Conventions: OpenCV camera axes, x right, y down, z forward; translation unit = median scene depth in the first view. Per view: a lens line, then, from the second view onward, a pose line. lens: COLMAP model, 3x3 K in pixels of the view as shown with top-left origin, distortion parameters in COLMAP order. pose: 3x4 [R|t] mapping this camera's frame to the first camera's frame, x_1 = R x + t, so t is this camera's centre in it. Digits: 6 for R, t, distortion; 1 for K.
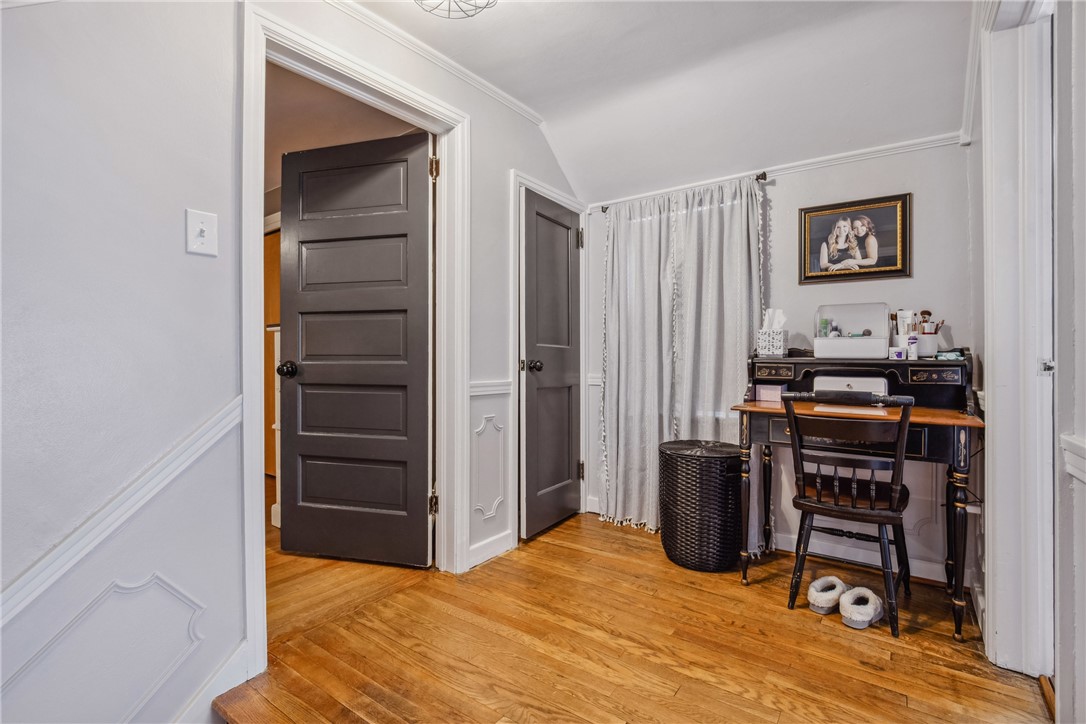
lens RADIAL K [[496.6, 0, 543.9], [0, 496.6, 364.6], [0, 0, 1]] dist [-0.021723, -0.000119]
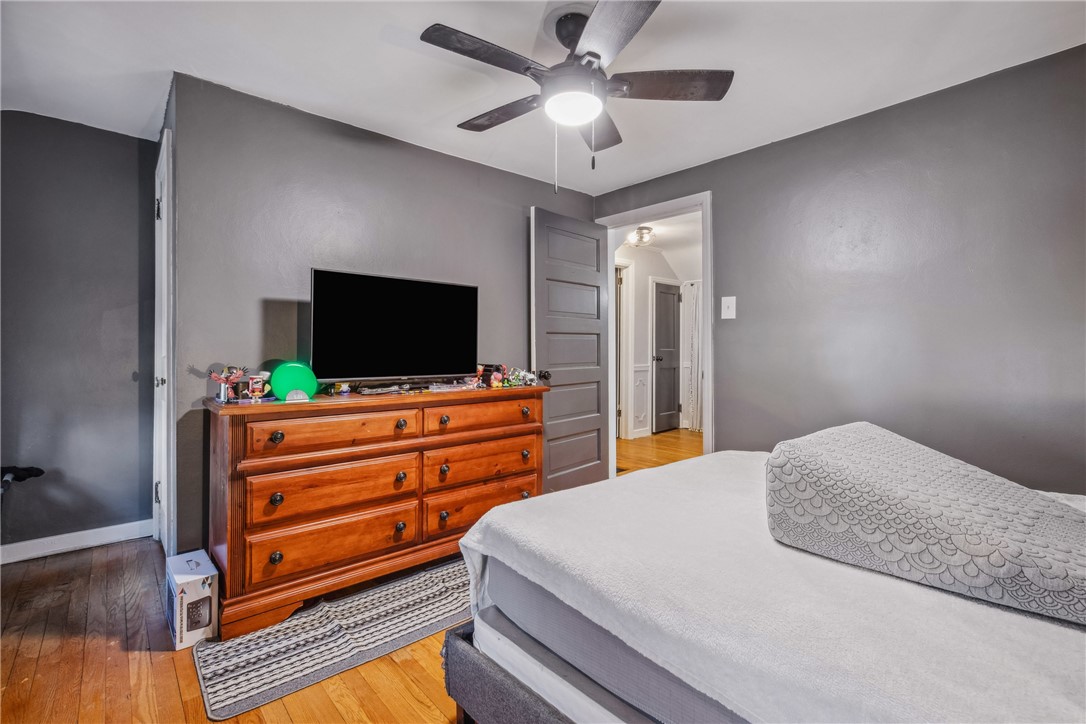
lens RADIAL K [[496.6, 0, 541.6], [0, 496.6, 357.5], [0, 0, 1]] dist [-0.021723, -0.000119]
pose [[0.978147, 0.004586, -0.207866, -0.068907], [-0.001622, 0.999895, 0.014427, -0.032866], [0.207910, -0.013774, 0.978051, -1.278423]]
